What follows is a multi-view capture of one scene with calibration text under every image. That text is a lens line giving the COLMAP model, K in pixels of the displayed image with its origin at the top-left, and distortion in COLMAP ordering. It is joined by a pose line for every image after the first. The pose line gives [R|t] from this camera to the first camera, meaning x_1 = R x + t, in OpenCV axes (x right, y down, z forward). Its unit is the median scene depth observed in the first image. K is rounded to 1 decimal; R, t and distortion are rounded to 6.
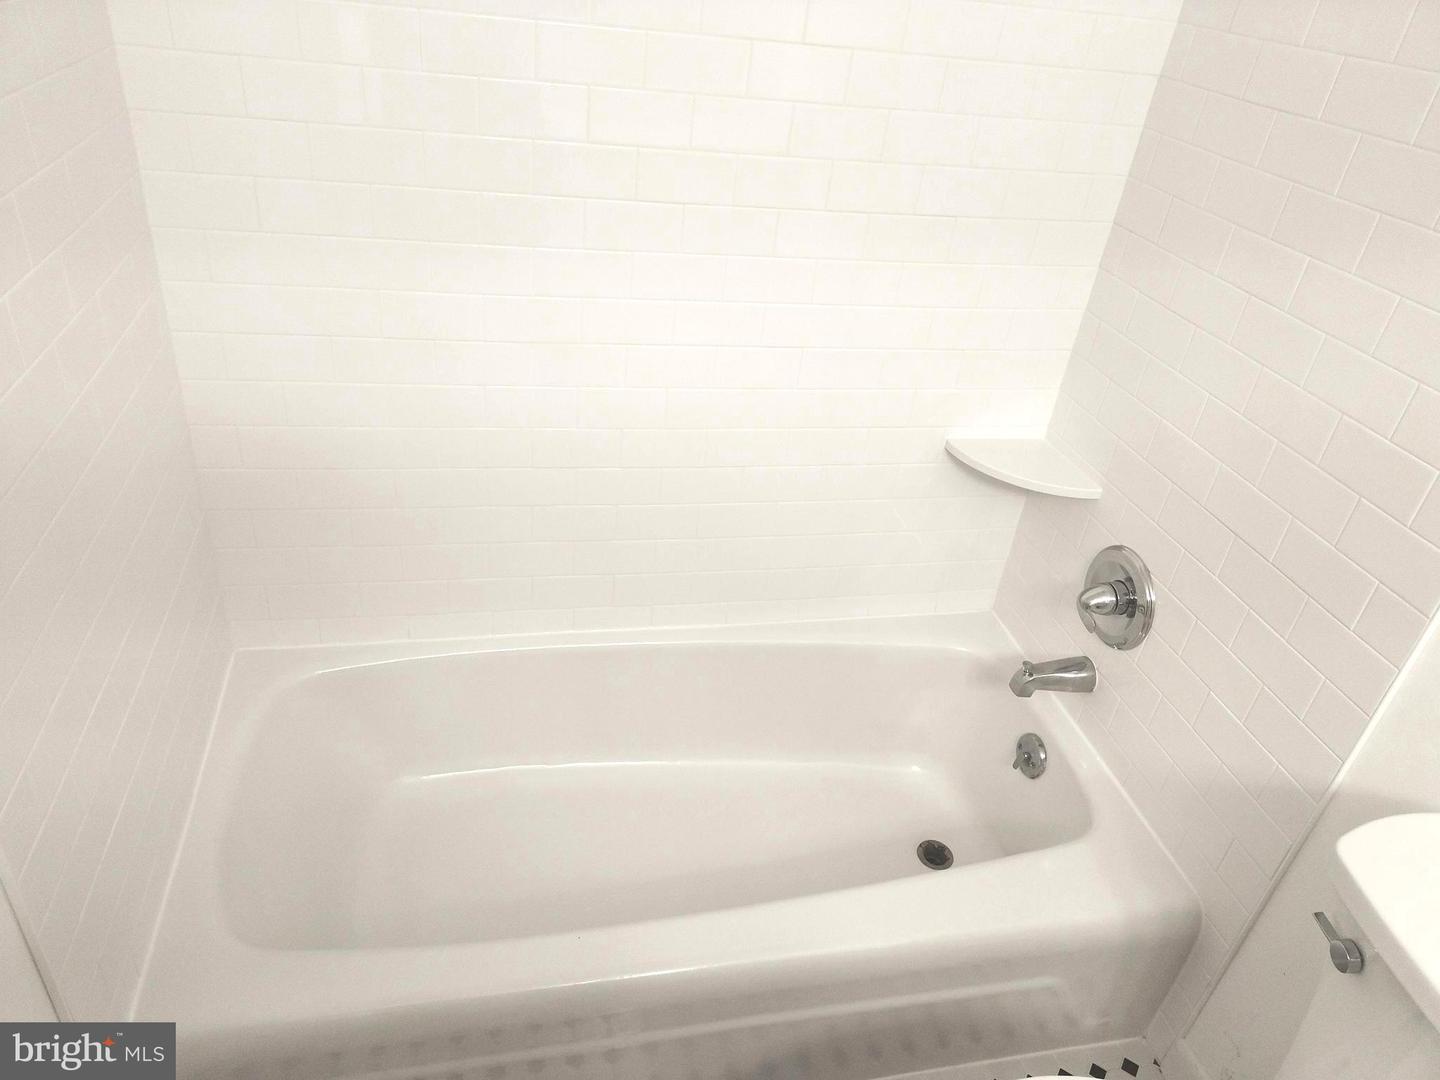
lens RADIAL K [[986.6, 0, 720.0], [0, 986.6, 540.0], [0, 0, 1]] dist [0.083625, -0.136934]
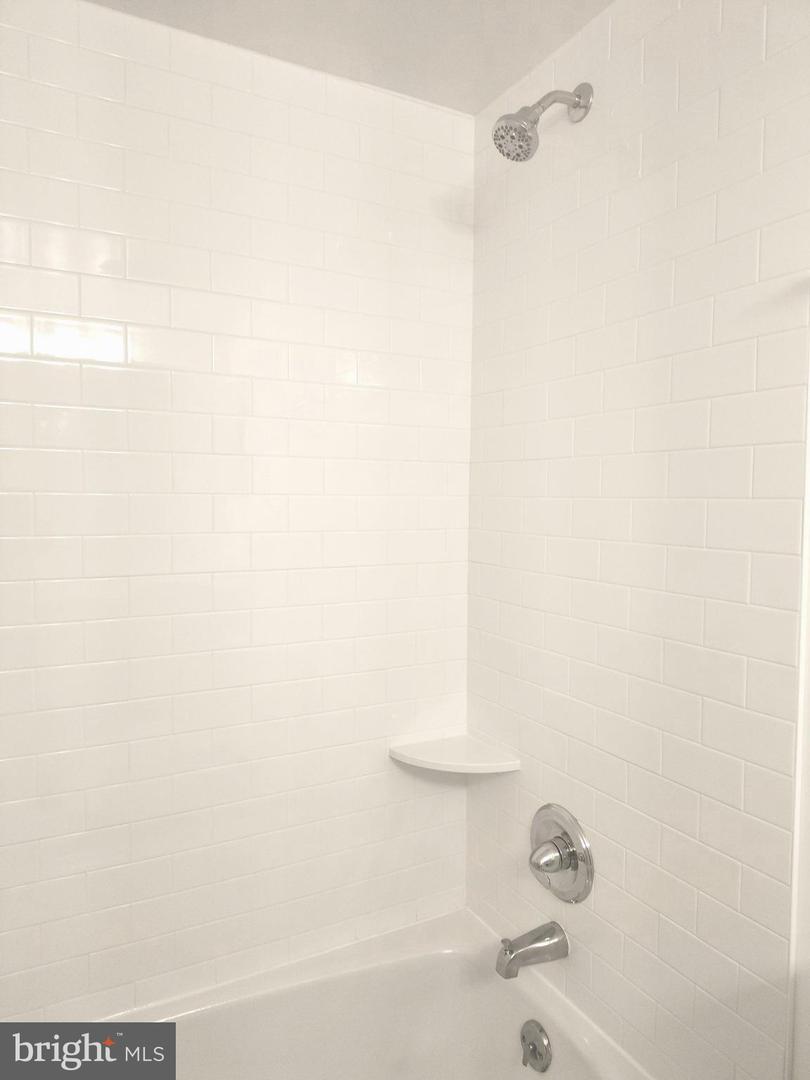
lens RADIAL K [[735.6, 0, 418.7], [0, 735.6, 536.7], [0, 0, 1]] dist [0.010627, -0.004704]
pose [[0.954385, -0.108751, 0.278068, 0.048065], [0.229559, 0.862775, -0.450469, 0.087421], [-0.190921, 0.493754, 0.848384, 0.133837]]
